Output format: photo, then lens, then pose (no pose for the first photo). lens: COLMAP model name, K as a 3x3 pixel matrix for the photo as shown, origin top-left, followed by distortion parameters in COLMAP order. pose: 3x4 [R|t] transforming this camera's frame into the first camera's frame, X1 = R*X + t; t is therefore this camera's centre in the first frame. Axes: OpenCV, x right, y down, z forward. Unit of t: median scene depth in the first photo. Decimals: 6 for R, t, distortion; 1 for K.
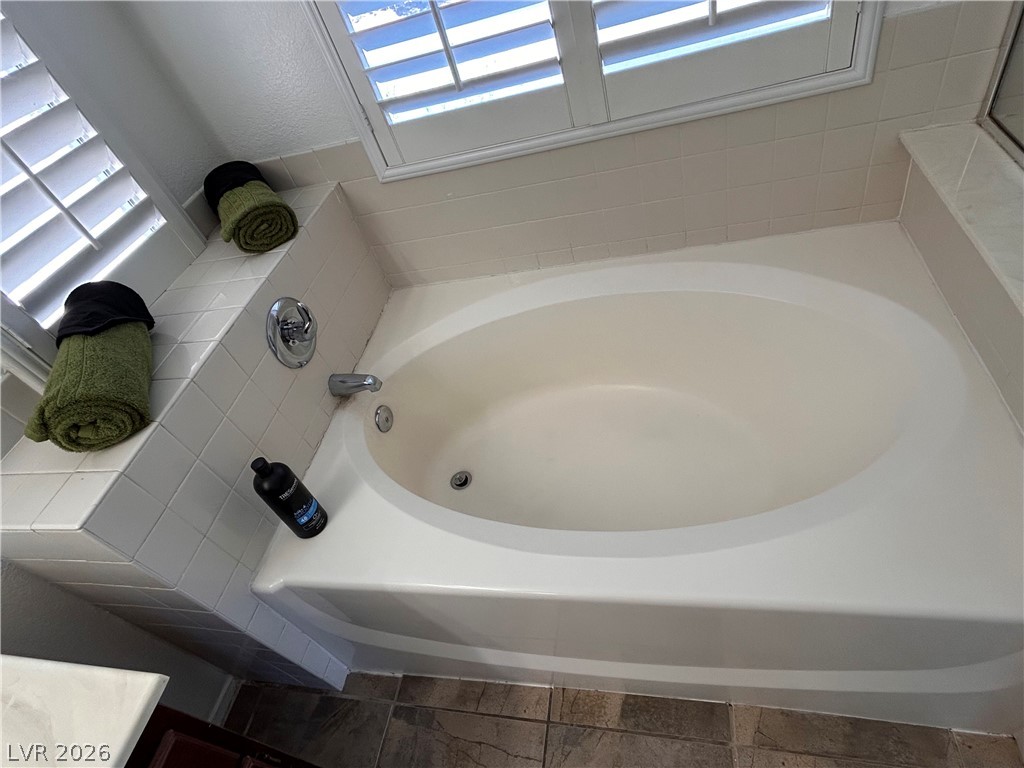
lens RADIAL K [[551.8, 0, 512.0], [0, 551.8, 384.0], [0, 0, 1]] dist [-0.014207, 0.010599]
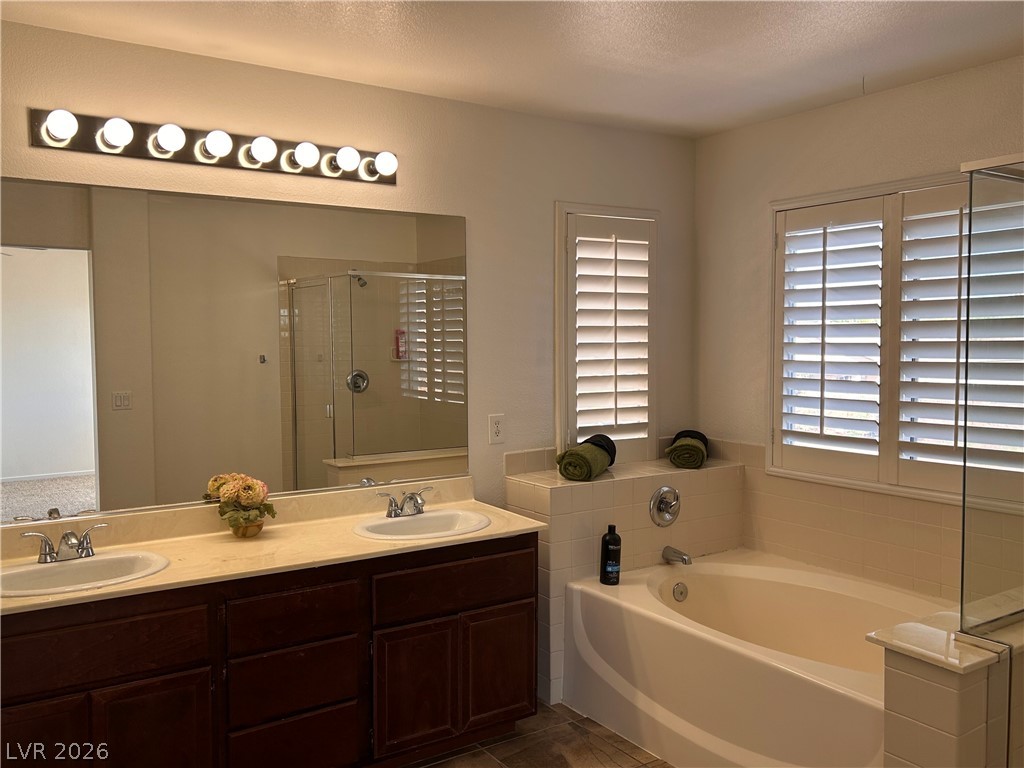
lens RADIAL K [[867.5, 0, 511.5], [0, 867.5, 368.6], [0, 0, 1]] dist [0.043114, -0.001734]
pose [[0.653969, 0.285556, -0.700559, 1.148115], [-0.647275, 0.690555, -0.322750, 0.852050], [0.391611, 0.664523, 0.636435, -1.306953]]
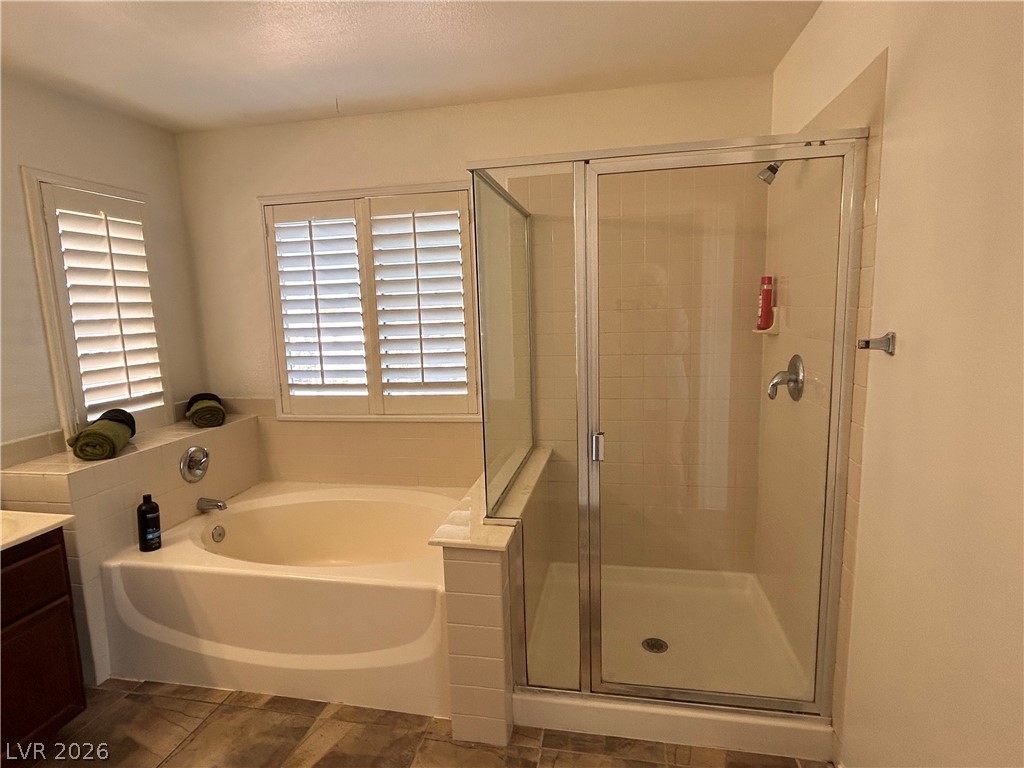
lens RADIAL K [[551.8, 0, 512.0], [0, 551.8, 384.0], [0, 0, 1]] dist [-0.014207, 0.010599]
pose [[0.972011, 0.234917, 0.002925, 0.655888], [-0.185035, 0.773167, -0.606610, 0.694278], [-0.144764, 0.589090, 0.794994, -0.930630]]
